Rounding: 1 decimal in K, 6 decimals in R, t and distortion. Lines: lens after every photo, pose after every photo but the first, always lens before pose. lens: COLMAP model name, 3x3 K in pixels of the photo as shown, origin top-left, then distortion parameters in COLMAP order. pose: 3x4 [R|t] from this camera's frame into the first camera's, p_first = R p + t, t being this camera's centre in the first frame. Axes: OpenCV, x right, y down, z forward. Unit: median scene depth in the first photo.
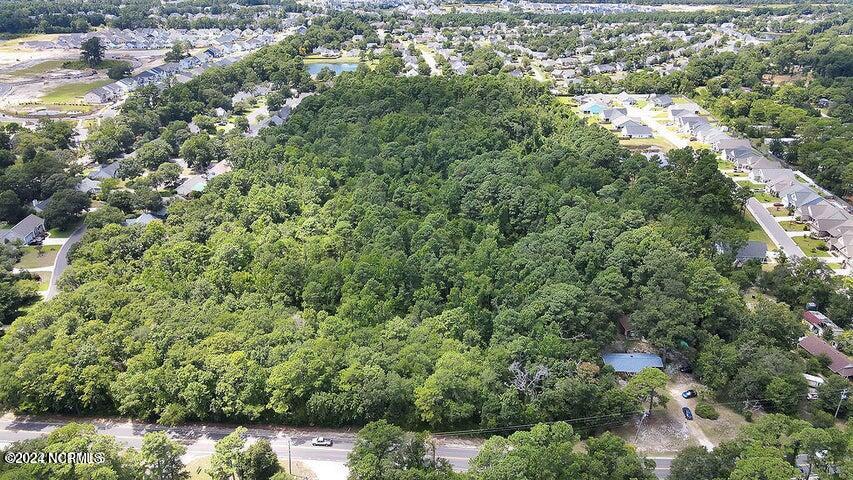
lens RADIAL K [[631.9, 0, 426.5], [0, 631.9, 240.0], [0, 0, 1]] dist [0.000810, 0.026602]
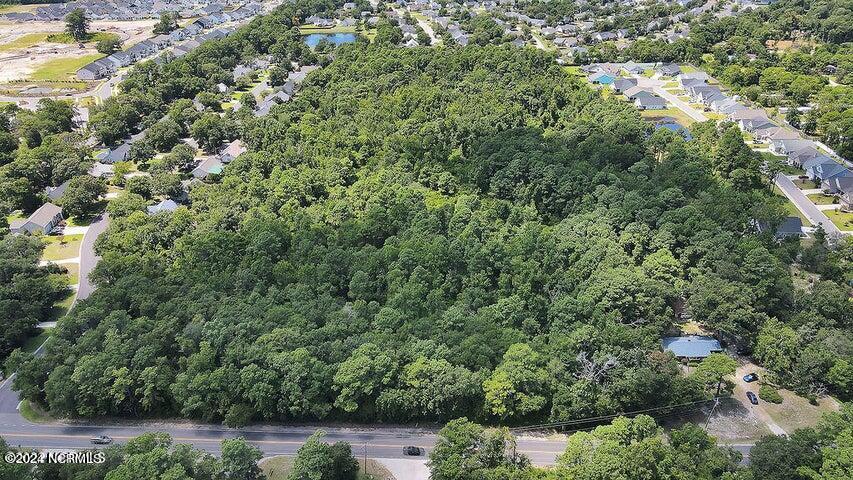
lens RADIAL K [[631.9, 0, 426.5], [0, 631.9, 240.0], [0, 0, 1]] dist [0.000810, 0.026602]
pose [[0.999376, -0.020667, 0.028644, -0.078049], [0.019184, 0.998510, 0.051087, -0.022300], [-0.029657, -0.050506, 0.998283, 0.019626]]
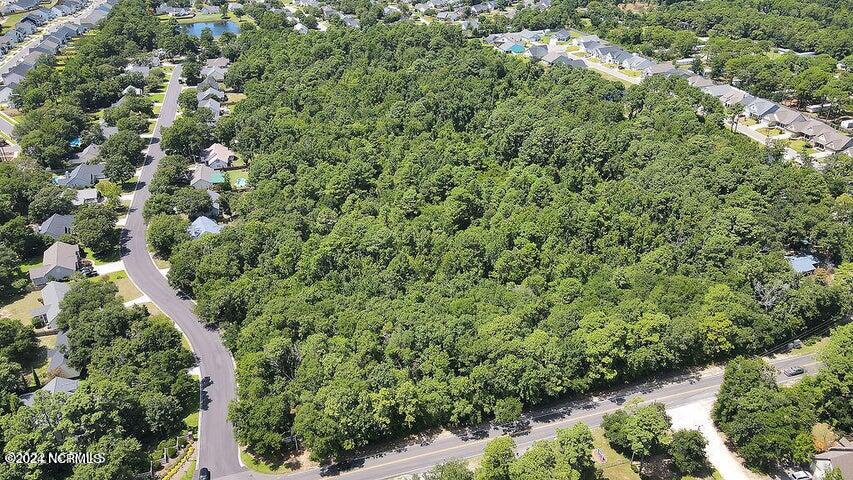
lens RADIAL K [[631.9, 0, 426.5], [0, 631.9, 240.0], [0, 0, 1]] dist [0.000810, 0.026602]
pose [[0.931515, -0.184938, 0.313174, -0.446273], [0.159842, 0.981624, 0.104236, -0.052517], [-0.326697, -0.047039, 0.943958, 0.094213]]
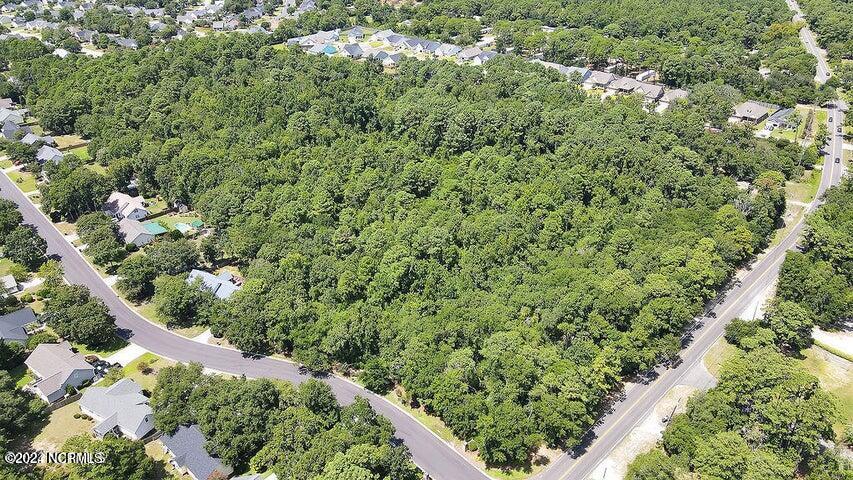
lens RADIAL K [[631.9, 0, 426.5], [0, 631.9, 240.0], [0, 0, 1]] dist [0.000810, 0.026602]
pose [[0.649323, -0.378856, 0.659429, -0.759808], [0.328524, 0.921741, 0.206071, -0.140352], [-0.685895, 0.082831, 0.722971, 0.290759]]
